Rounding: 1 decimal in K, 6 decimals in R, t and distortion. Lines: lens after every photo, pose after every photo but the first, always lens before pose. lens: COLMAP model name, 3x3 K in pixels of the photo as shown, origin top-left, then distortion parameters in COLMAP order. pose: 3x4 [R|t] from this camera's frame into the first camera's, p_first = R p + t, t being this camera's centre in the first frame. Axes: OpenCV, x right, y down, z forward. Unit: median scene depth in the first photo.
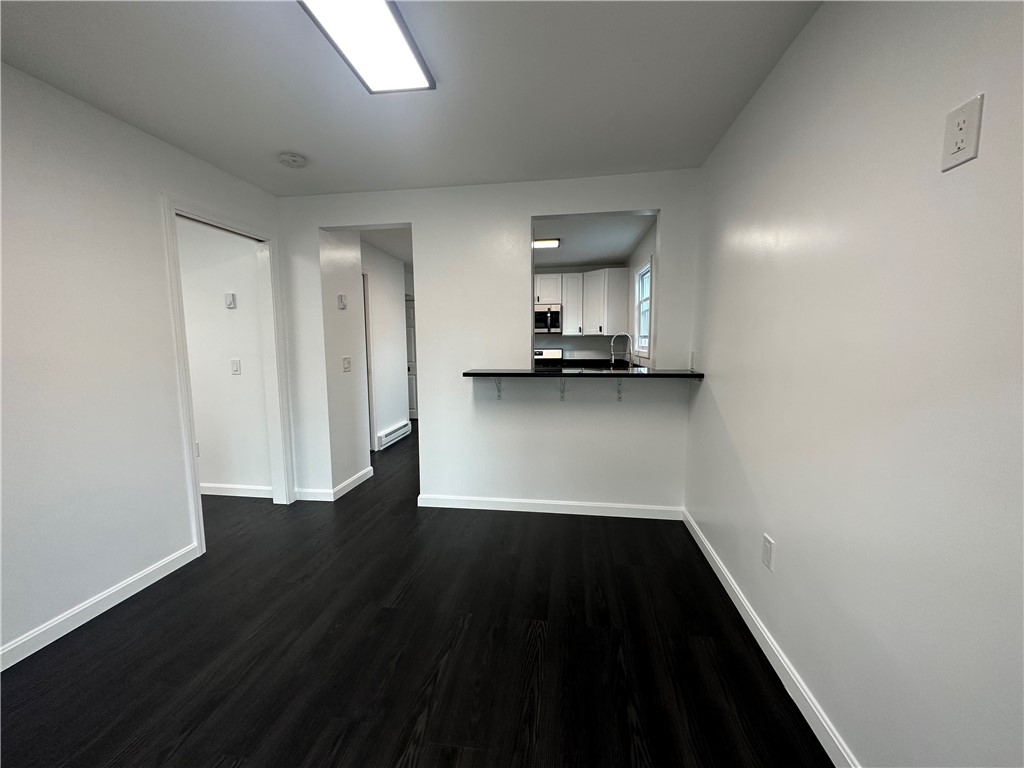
lens RADIAL K [[402.5, 0, 512.0], [0, 402.5, 384.0], [0, 0, 1]] dist [-0.001740, -0.000276]
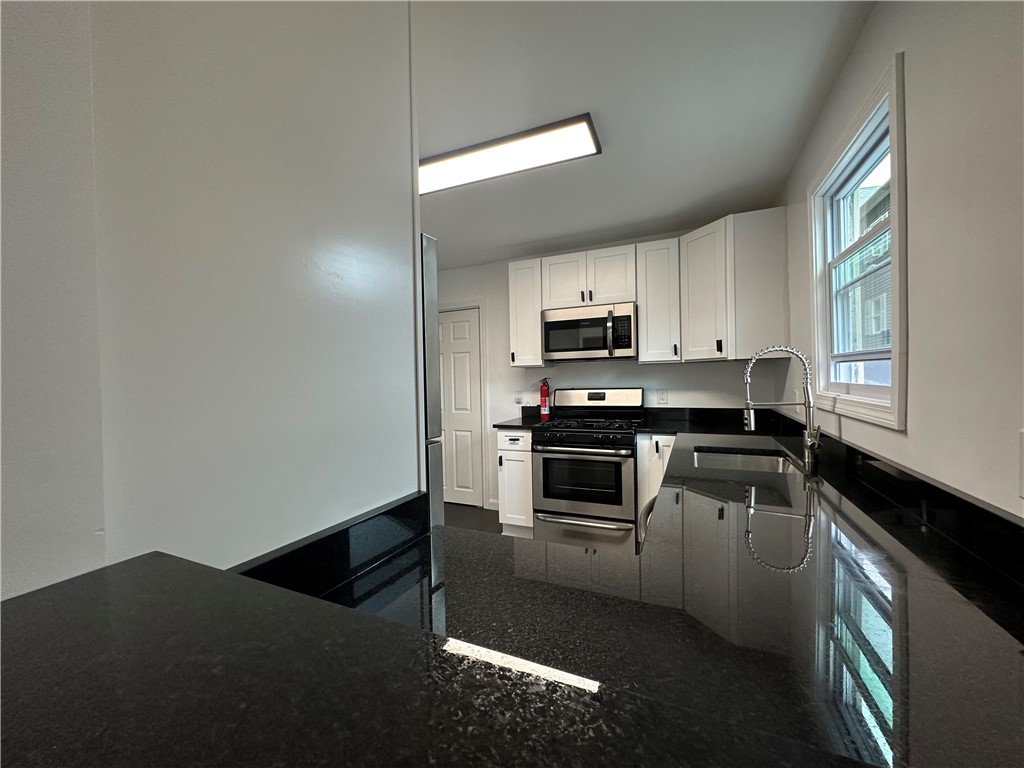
lens RADIAL K [[402.5, 0, 512.0], [0, 402.5, 384.0], [0, 0, 1]] dist [-0.001740, -0.000276]
pose [[0.957727, -0.008567, -0.287550, 0.119194], [-0.015785, 0.996486, -0.082261, -0.049119], [0.287244, 0.083323, 0.954227, 0.473557]]
